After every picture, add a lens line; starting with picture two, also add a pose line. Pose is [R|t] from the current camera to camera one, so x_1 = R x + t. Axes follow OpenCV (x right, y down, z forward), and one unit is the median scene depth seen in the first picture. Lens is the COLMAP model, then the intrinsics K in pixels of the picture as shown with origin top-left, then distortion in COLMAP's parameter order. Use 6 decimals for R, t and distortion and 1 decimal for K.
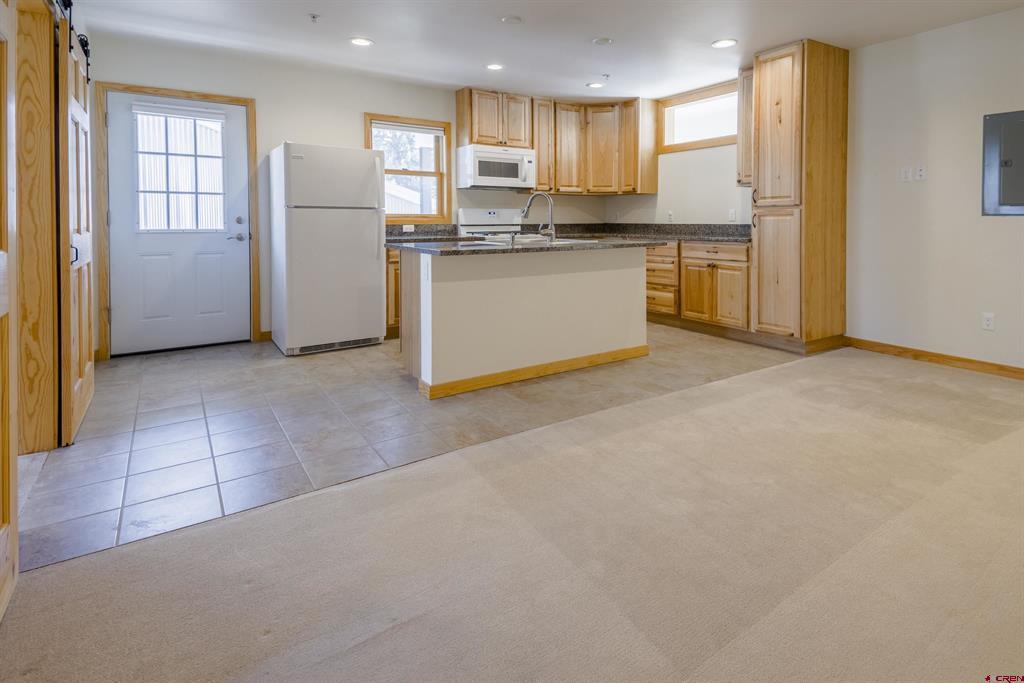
lens RADIAL K [[525.0, 0, 558.9], [0, 525.0, 244.1], [0, 0, 1]] dist [0.002017, 0.000182]
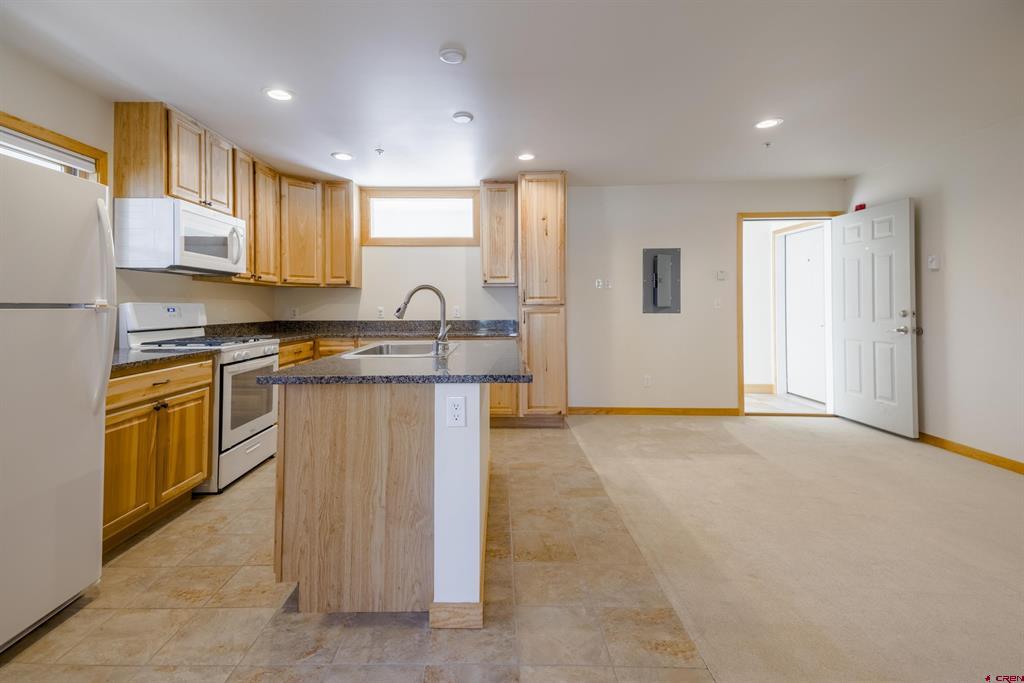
lens RADIAL K [[460.5, 0, 508.0], [0, 460.5, 308.4], [0, 0, 1]] dist [0.000063, -0.013511]
pose [[0.568569, -0.000423, 0.822635, -0.367078], [0.040391, 0.998808, -0.027403, -0.030551], [-0.821643, 0.048808, 0.567909, 0.368879]]
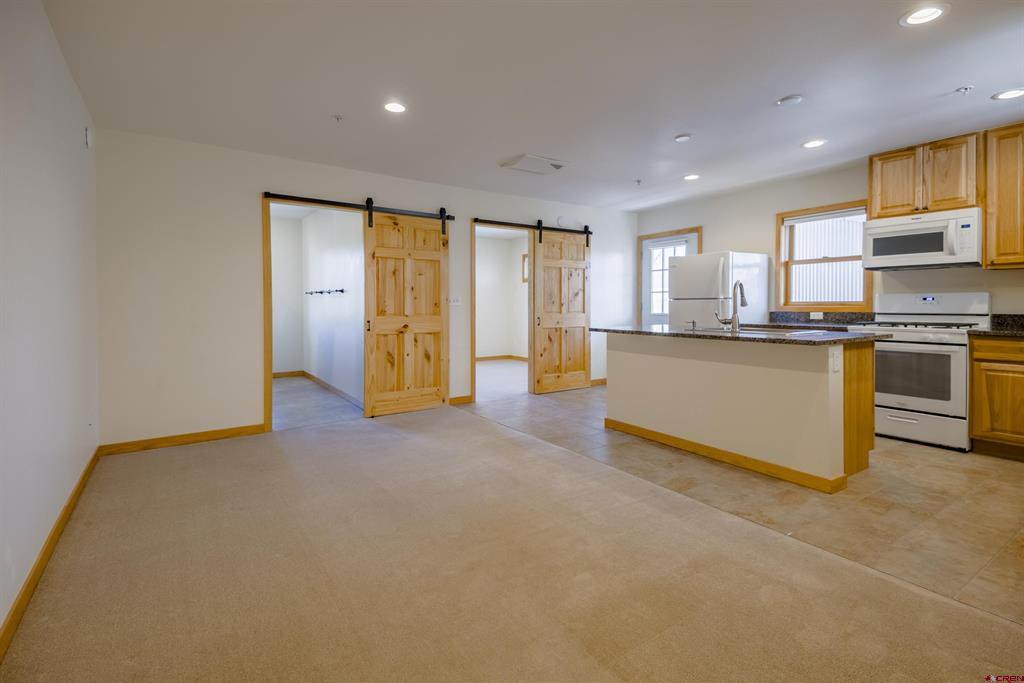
lens RADIAL K [[460.5, 0, 508.0], [0, 460.5, 308.4], [0, 0, 1]] dist [0.000063, -0.013511]
pose [[-0.047356, 0.003826, -0.998871, 0.600430], [-0.043321, 0.999044, 0.005880, -0.022802], [0.997938, 0.043550, -0.047145, 0.428425]]
